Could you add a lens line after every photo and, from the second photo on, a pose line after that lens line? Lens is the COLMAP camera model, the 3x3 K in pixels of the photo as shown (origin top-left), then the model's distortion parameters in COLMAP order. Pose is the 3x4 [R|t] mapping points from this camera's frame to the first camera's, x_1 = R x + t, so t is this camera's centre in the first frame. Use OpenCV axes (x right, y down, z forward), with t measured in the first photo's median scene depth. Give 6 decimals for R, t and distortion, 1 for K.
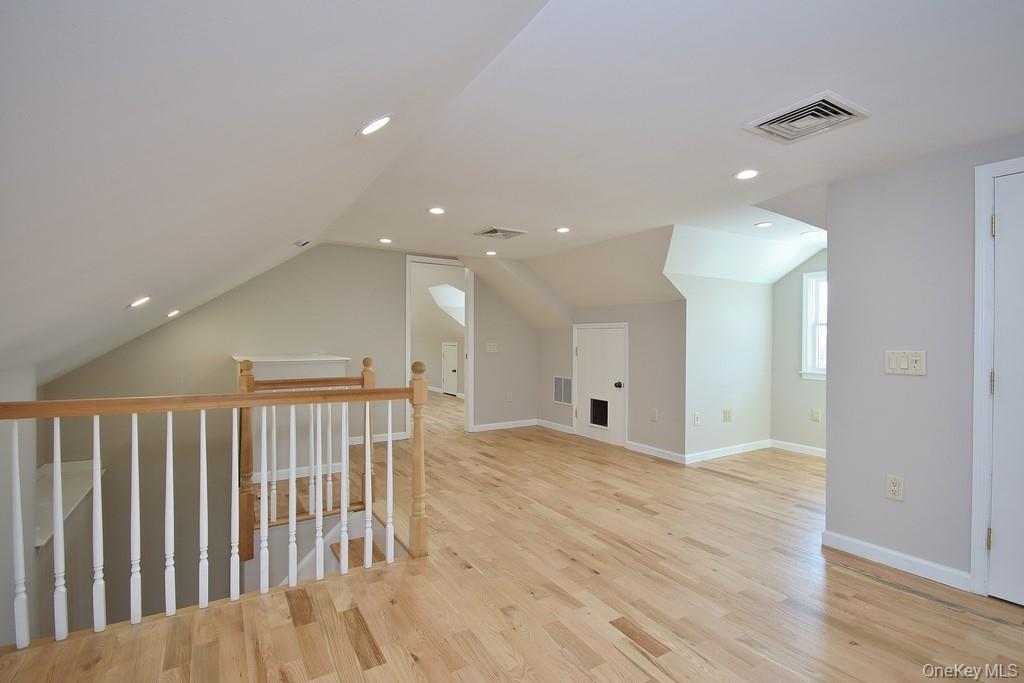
lens RADIAL K [[474.5, 0, 517.4], [0, 474.5, 341.4], [0, 0, 1]] dist [0.004602, -0.003064]
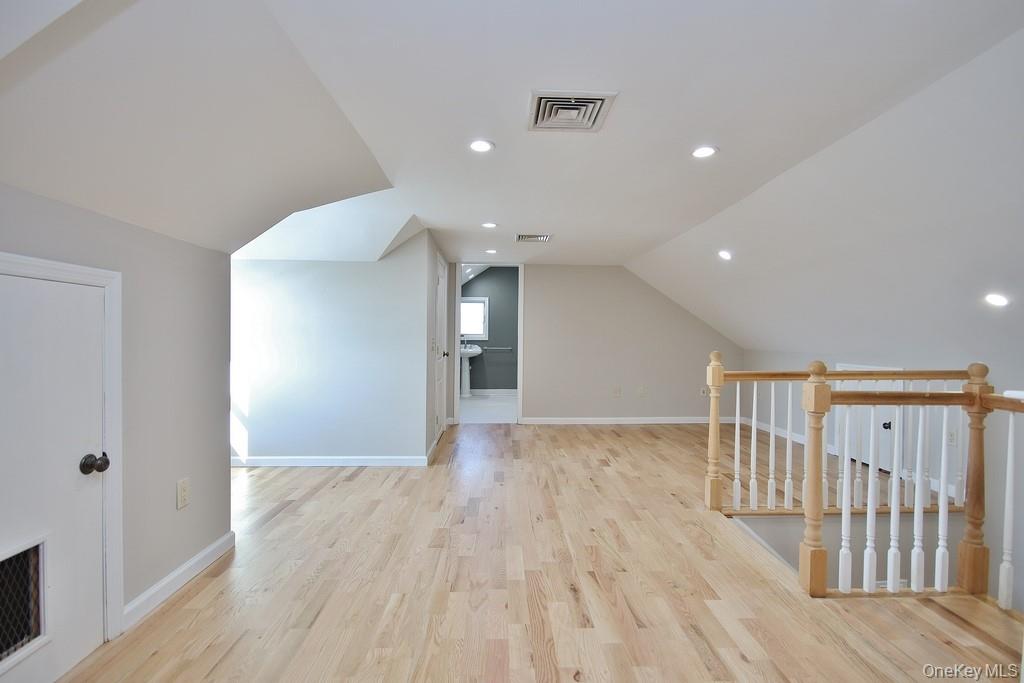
lens RADIAL K [[474.5, 0, 508.3], [0, 474.5, 343.2], [0, 0, 1]] dist [0.004602, -0.003064]
pose [[-0.853239, -0.018893, 0.521177, -0.338084], [-0.012046, 0.999791, 0.016522, 0.005204], [-0.521380, 0.007820, -0.853289, 2.015065]]
